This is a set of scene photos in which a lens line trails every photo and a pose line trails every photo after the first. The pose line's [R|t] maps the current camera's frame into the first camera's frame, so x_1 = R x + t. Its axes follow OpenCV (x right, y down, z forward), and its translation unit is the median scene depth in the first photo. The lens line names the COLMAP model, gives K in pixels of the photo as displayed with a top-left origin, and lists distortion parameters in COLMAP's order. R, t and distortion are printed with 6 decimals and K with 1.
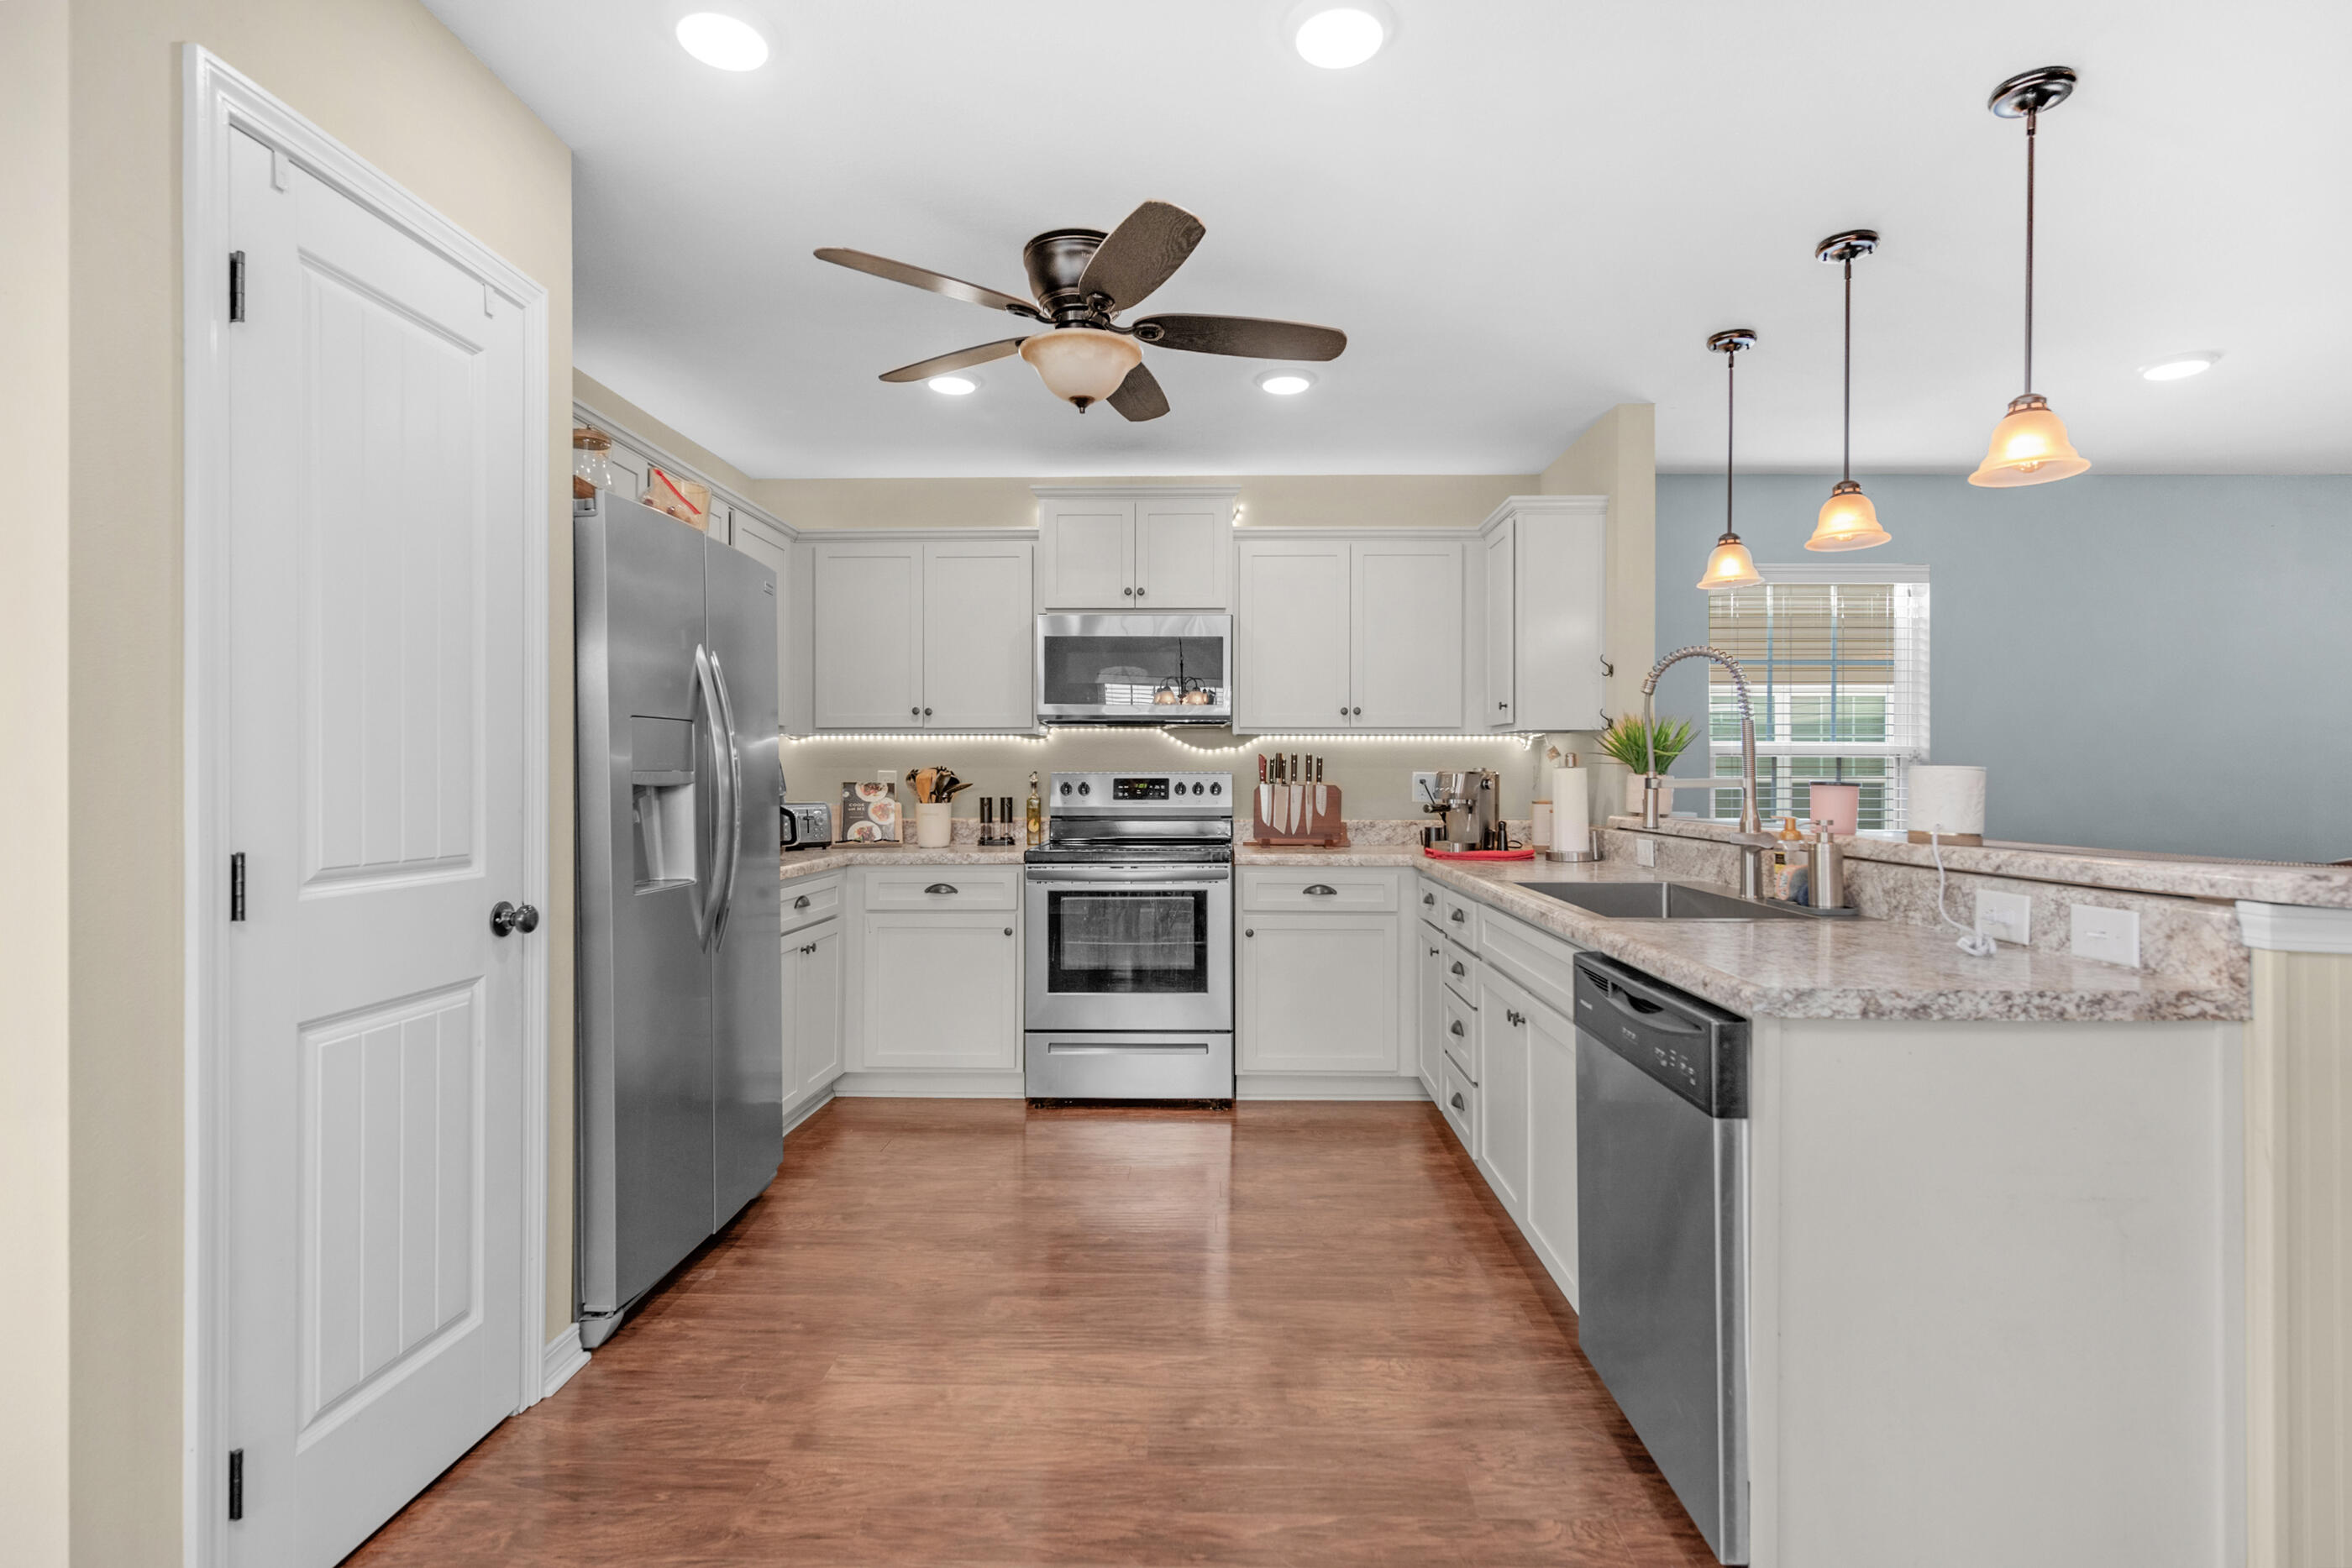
lens RADIAL K [[1132.9, 0, 1193.9], [0, 1132.9, 799.2], [0, 0, 1]] dist [-0.008058, 0.000598]
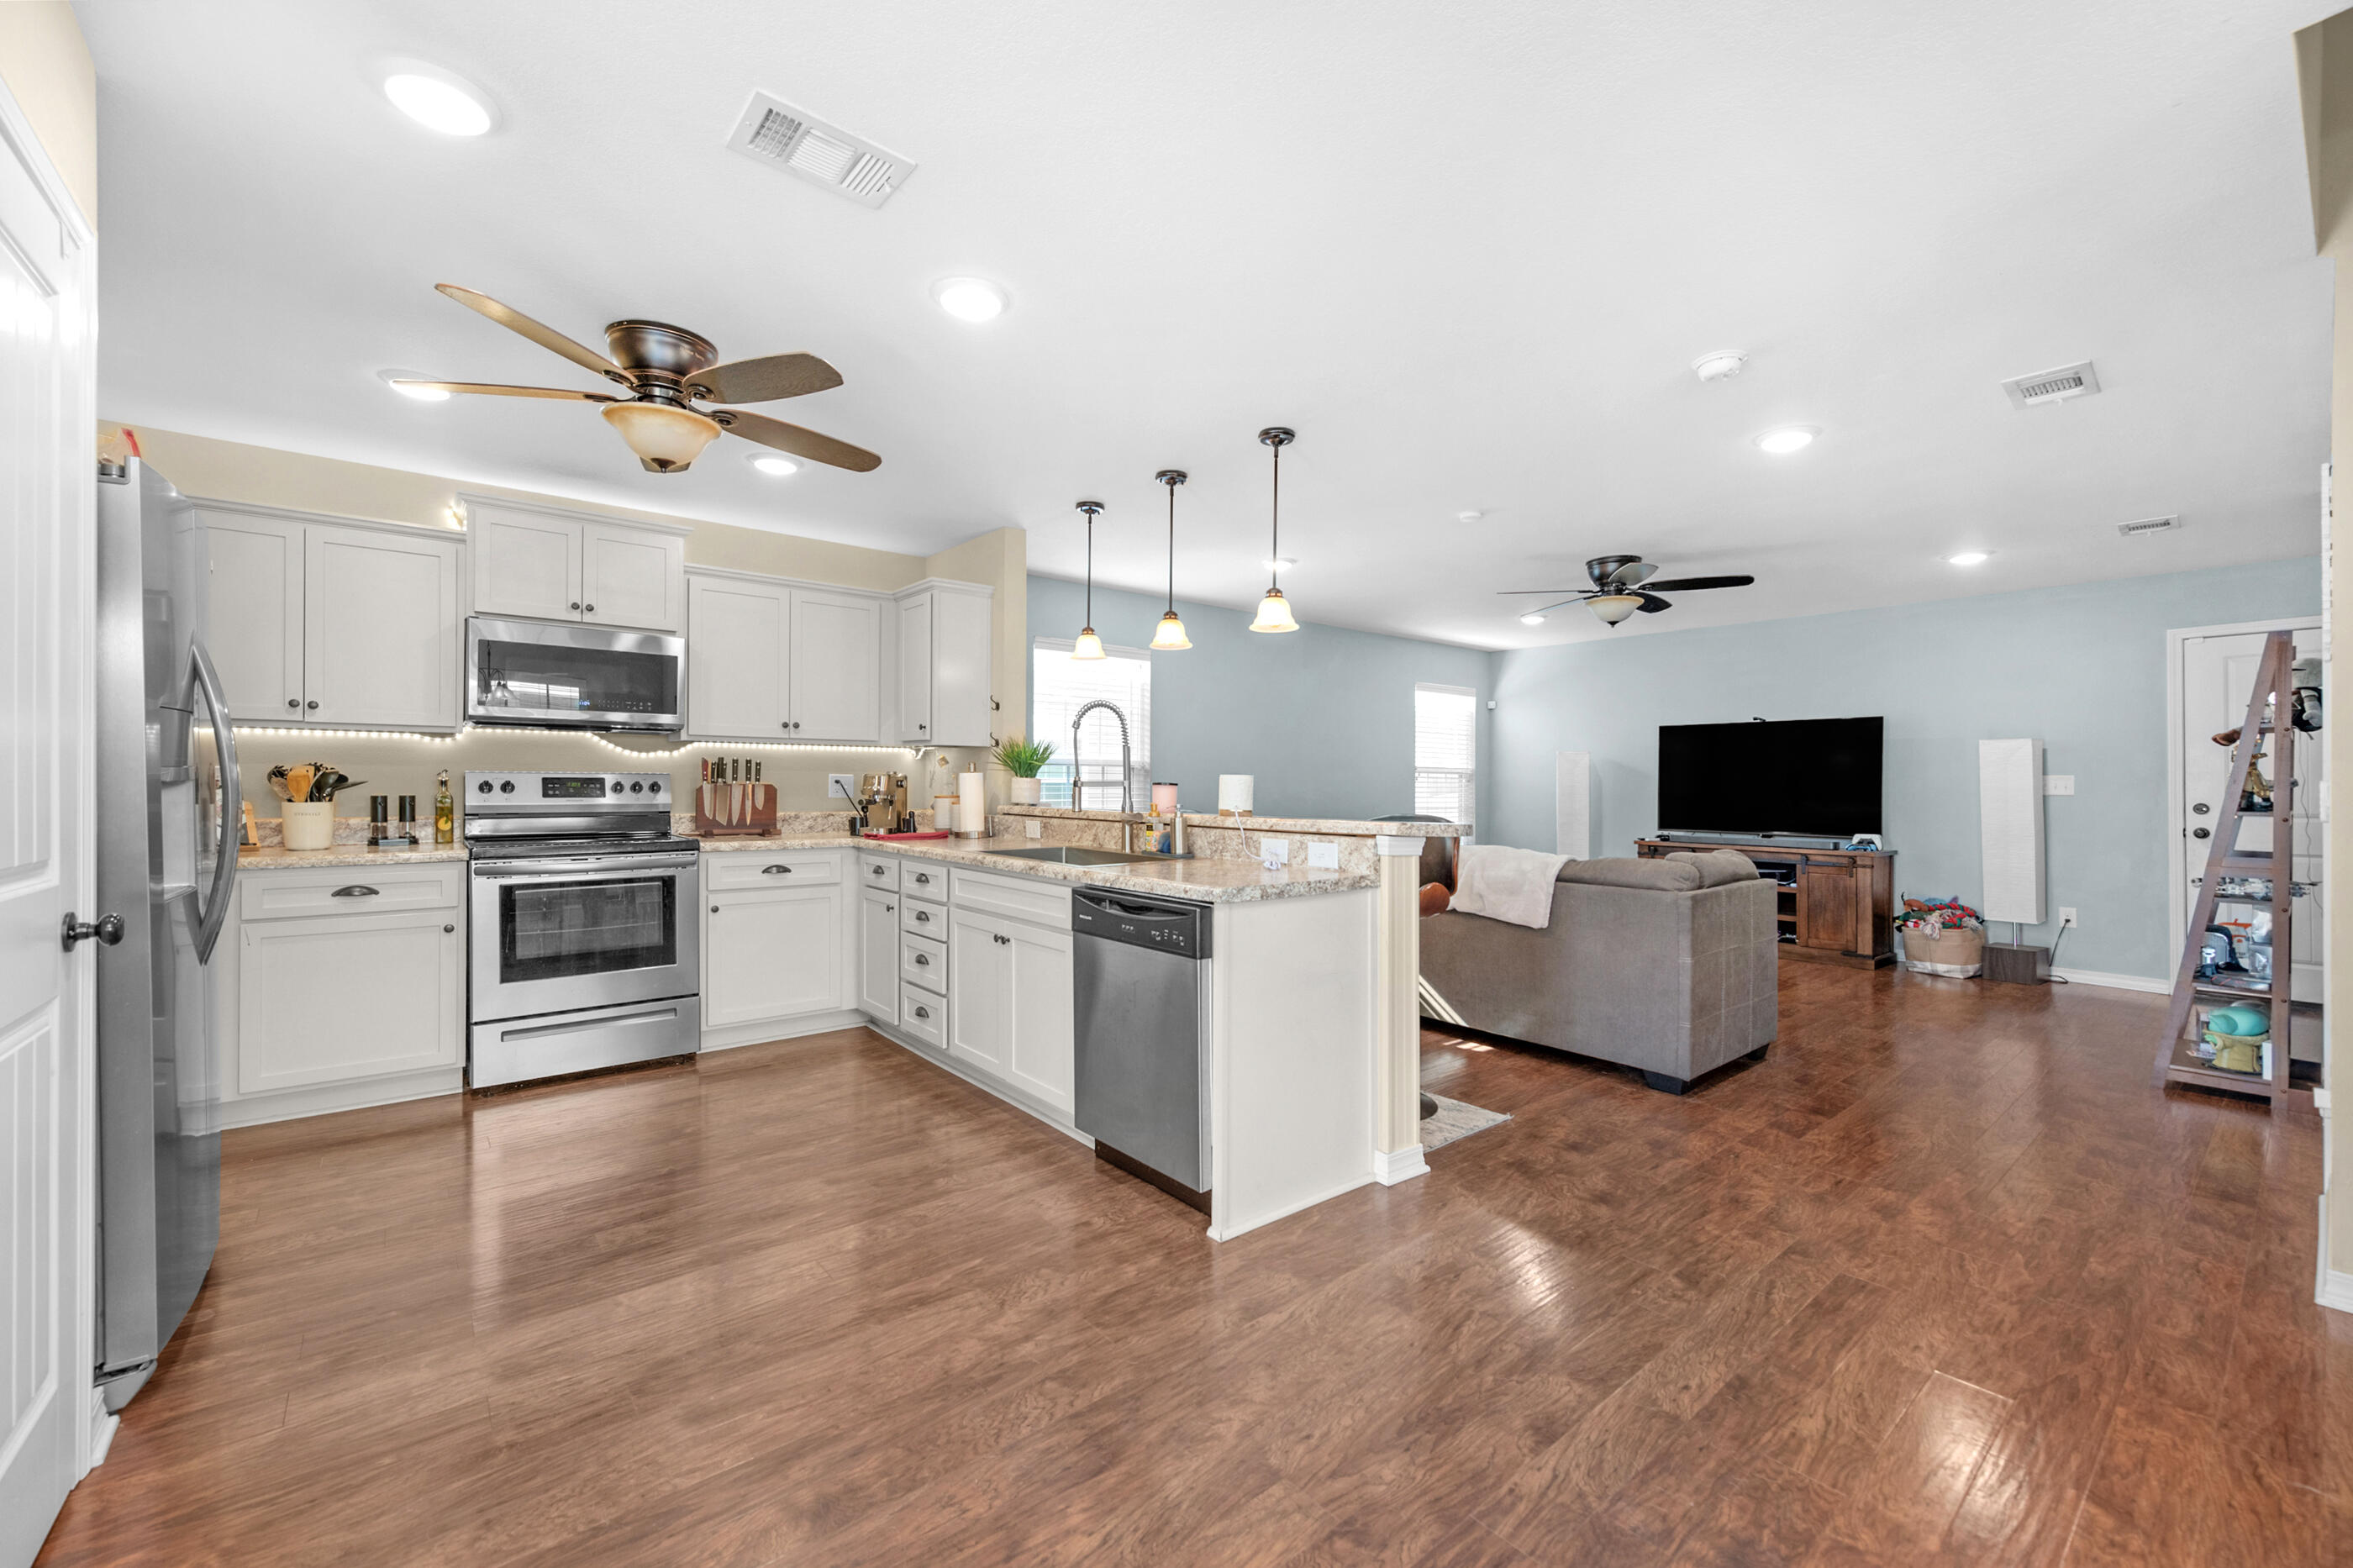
lens RADIAL K [[946.5, 0, 1189.5], [0, 946.5, 779.4], [0, 0, 1]] dist [-0.002795, -0.000430]
pose [[0.755871, 0.005338, 0.654699, -0.229271], [0.006294, 0.999861, -0.015419, 0.001031], [-0.654690, 0.015775, 0.755733, -0.078761]]
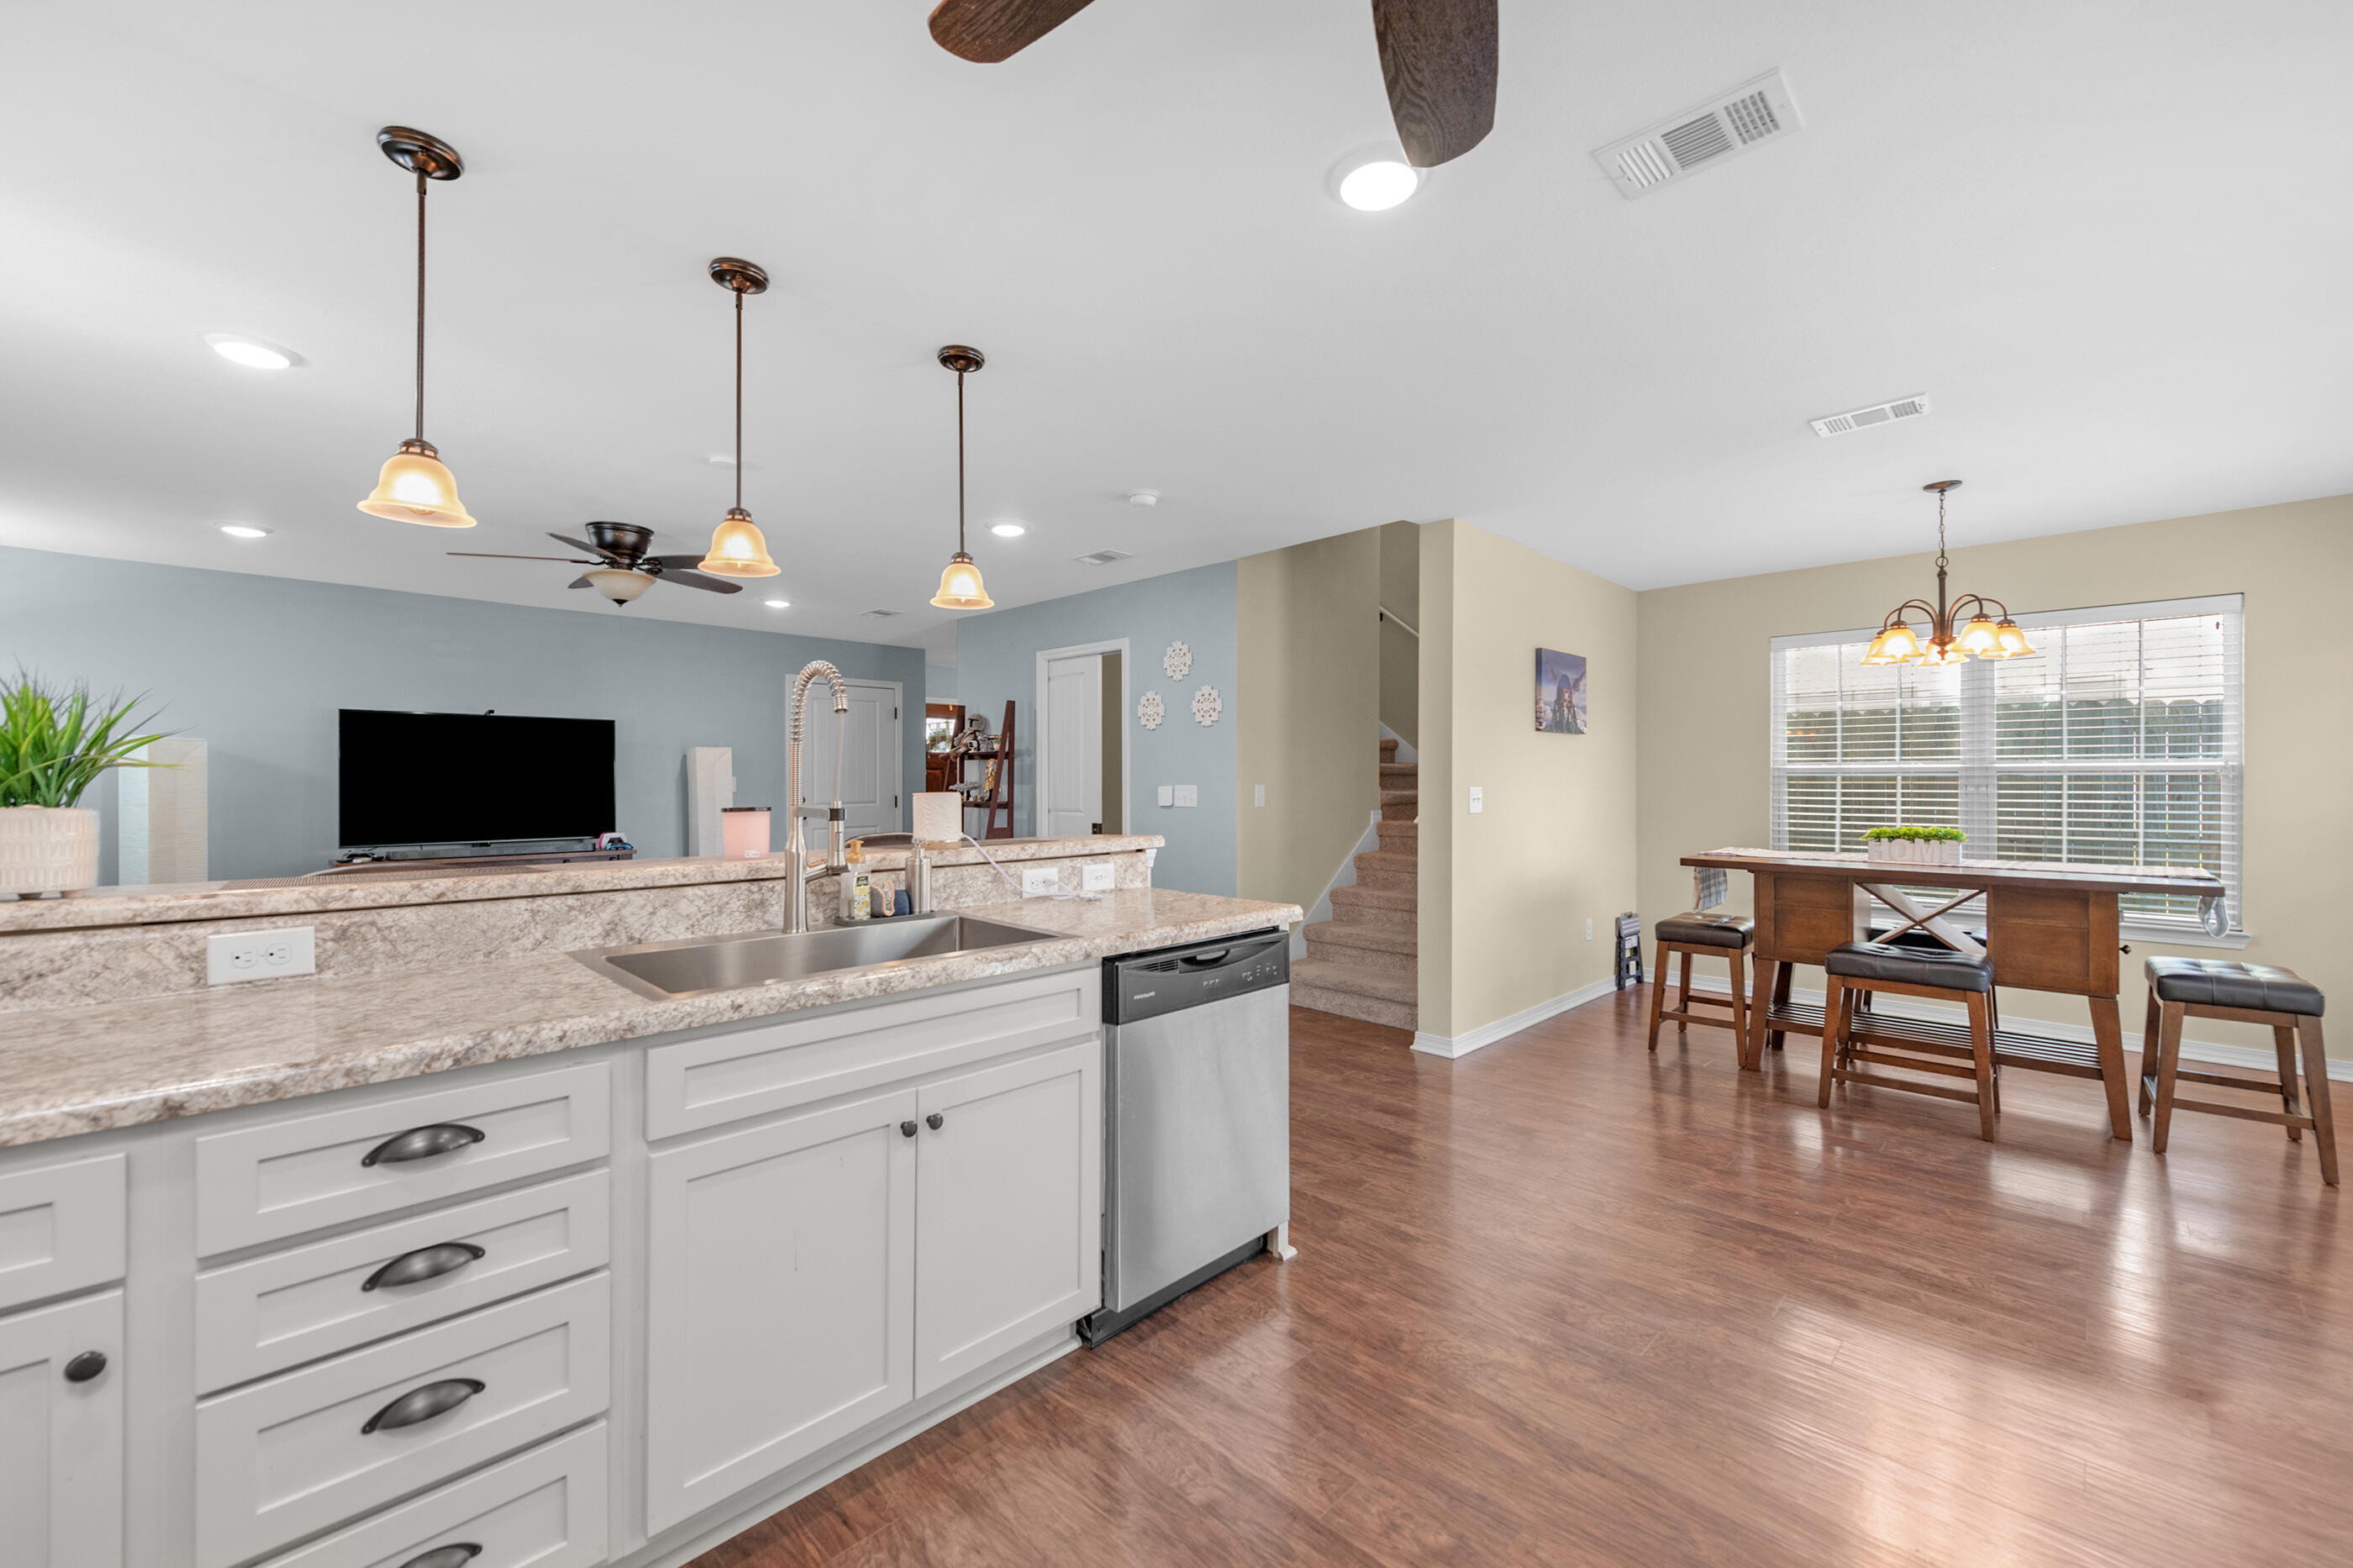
lens RADIAL K [[946.5, 0, 1197.5], [0, 946.5, 779.3], [0, 0, 1]] dist [-0.002795, -0.000430]
pose [[-0.733066, -0.001990, 0.680154, -0.196096], [0.011424, 0.999819, 0.015238, -0.024996], [-0.680061, 0.018941, -0.732911, 0.675626]]
